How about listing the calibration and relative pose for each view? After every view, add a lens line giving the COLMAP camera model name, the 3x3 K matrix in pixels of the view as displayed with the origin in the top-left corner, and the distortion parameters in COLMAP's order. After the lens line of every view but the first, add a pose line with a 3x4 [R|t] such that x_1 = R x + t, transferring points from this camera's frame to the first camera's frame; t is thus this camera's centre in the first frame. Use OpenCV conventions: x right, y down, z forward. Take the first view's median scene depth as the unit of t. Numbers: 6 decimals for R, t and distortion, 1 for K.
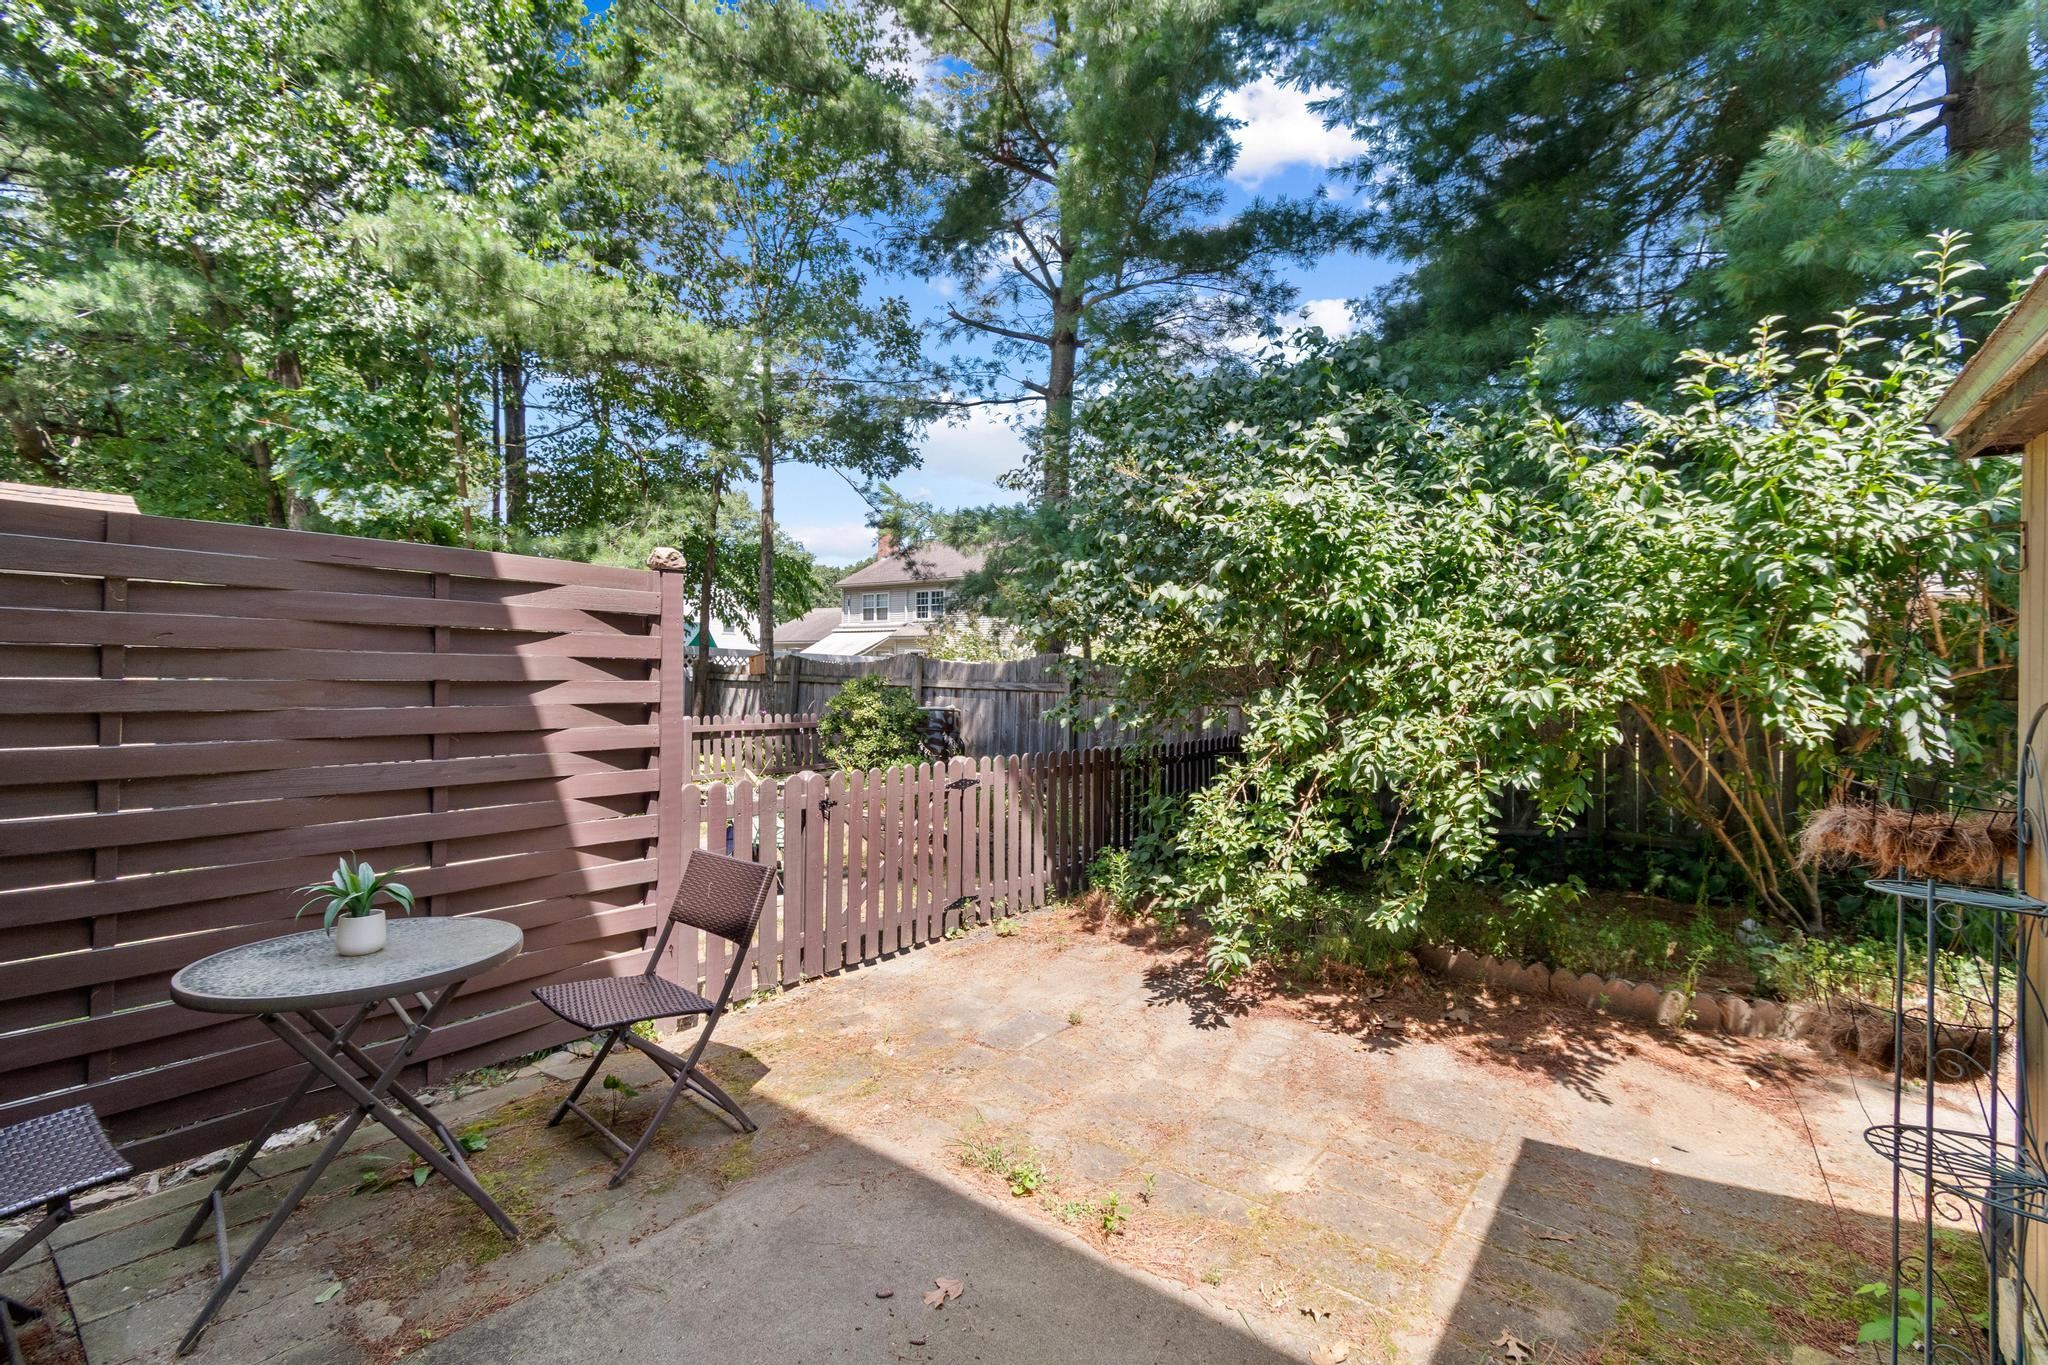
lens RADIAL K [[921.9, 0, 1032.6], [0, 921.9, 683.3], [0, 0, 1]] dist [0.012836, -0.002499]
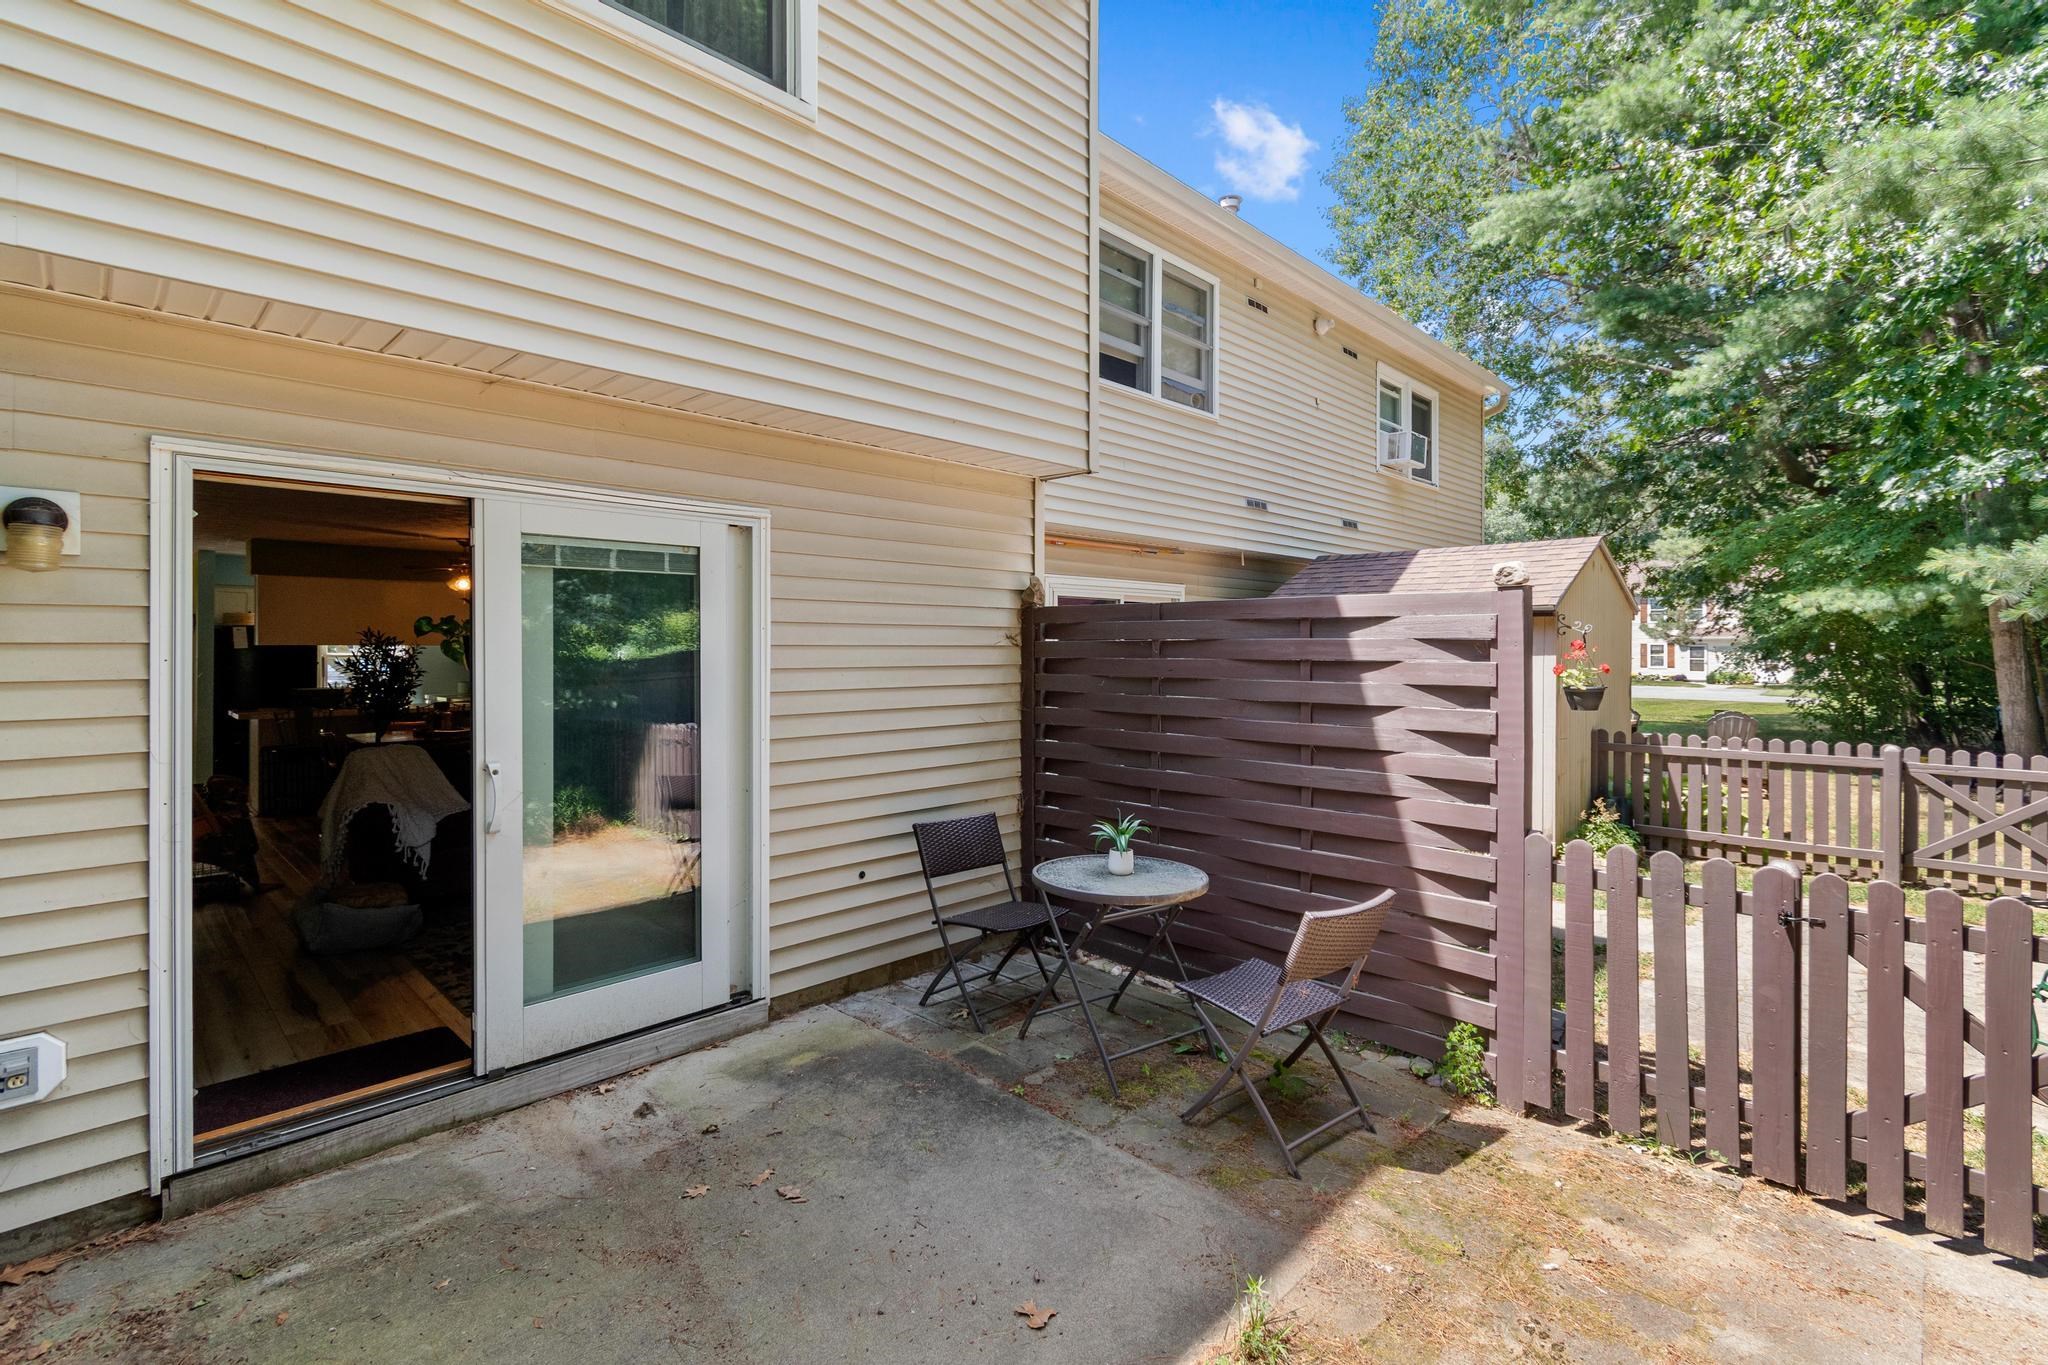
lens RADIAL K [[921.9, 0, 1027.4], [0, 921.9, 661.2], [0, 0, 1]] dist [0.012836, -0.002499]
pose [[-0.117122, -0.002539, -0.993114, 0.558240], [-0.012297, 0.999924, -0.001106, -0.045775], [0.993041, 0.012083, -0.117144, 0.652943]]
